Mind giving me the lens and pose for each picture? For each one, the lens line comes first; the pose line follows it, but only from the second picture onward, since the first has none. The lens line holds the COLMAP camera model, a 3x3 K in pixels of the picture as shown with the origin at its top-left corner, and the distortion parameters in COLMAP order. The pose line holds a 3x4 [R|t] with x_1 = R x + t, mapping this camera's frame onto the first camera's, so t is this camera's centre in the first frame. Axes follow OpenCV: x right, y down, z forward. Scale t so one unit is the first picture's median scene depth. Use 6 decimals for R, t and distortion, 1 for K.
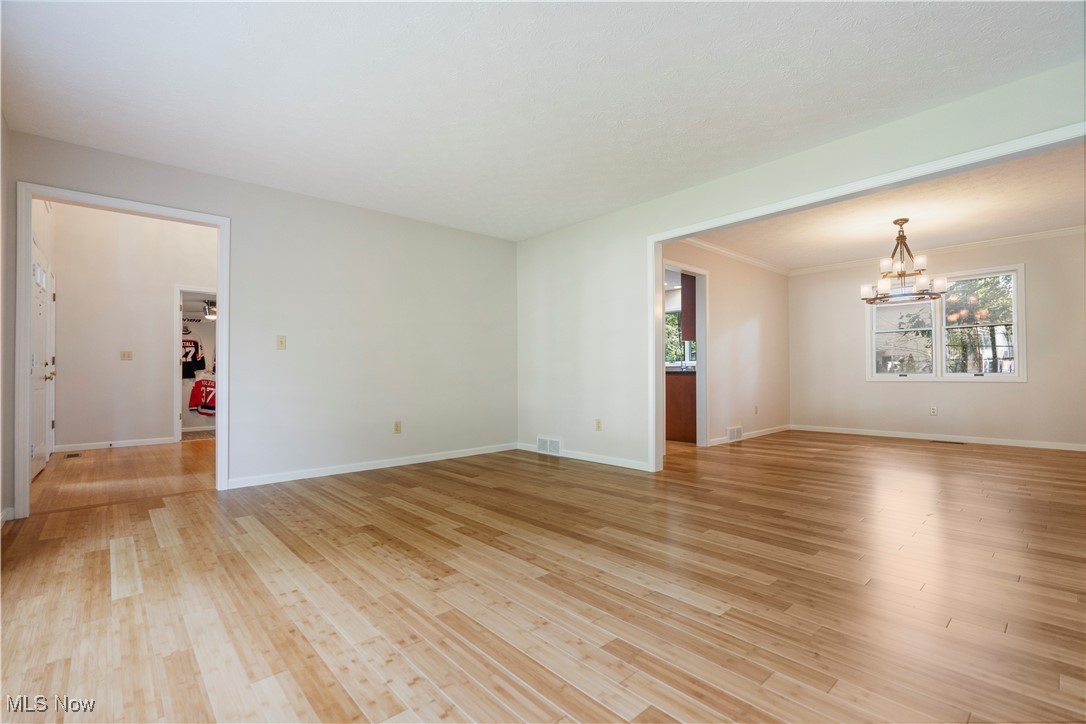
lens RADIAL K [[495.6, 0, 542.3], [0, 495.6, 368.0], [0, 0, 1]] dist [-0.003936, 0.002403]
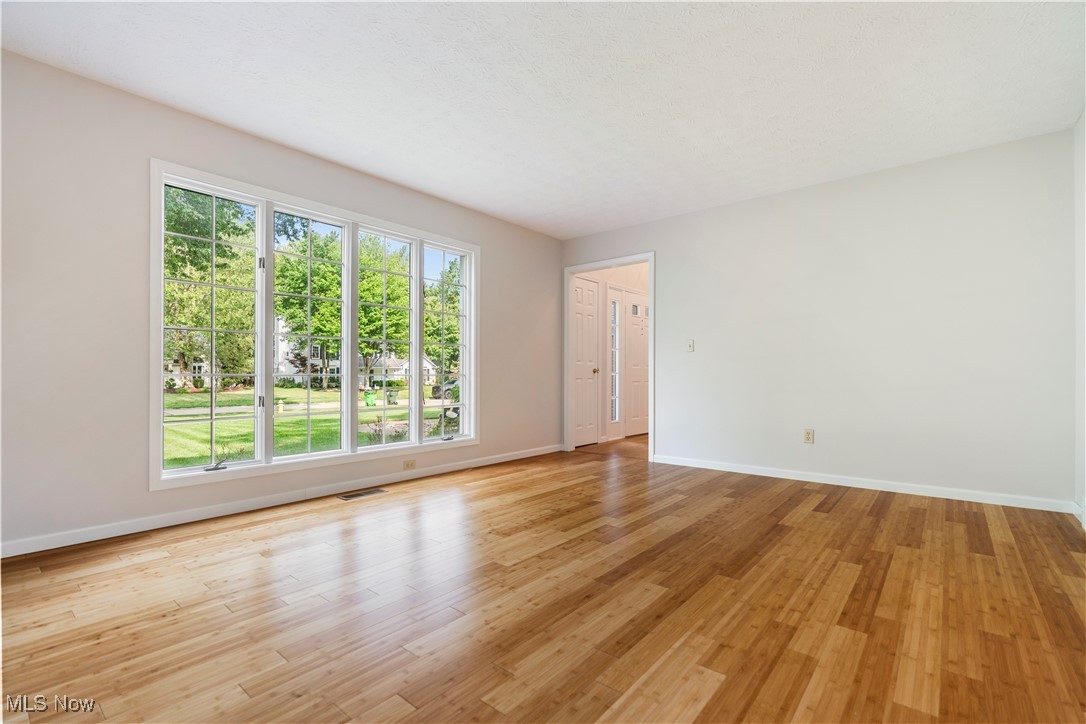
lens RADIAL K [[495.6, 0, 541.9], [0, 495.6, 367.4], [0, 0, 1]] dist [-0.003936, 0.002403]
pose [[0.126815, -0.007446, -0.991898, 0.898830], [0.011790, 0.999912, -0.005999, 0.002848], [0.991856, -0.010934, 0.126891, 0.802198]]
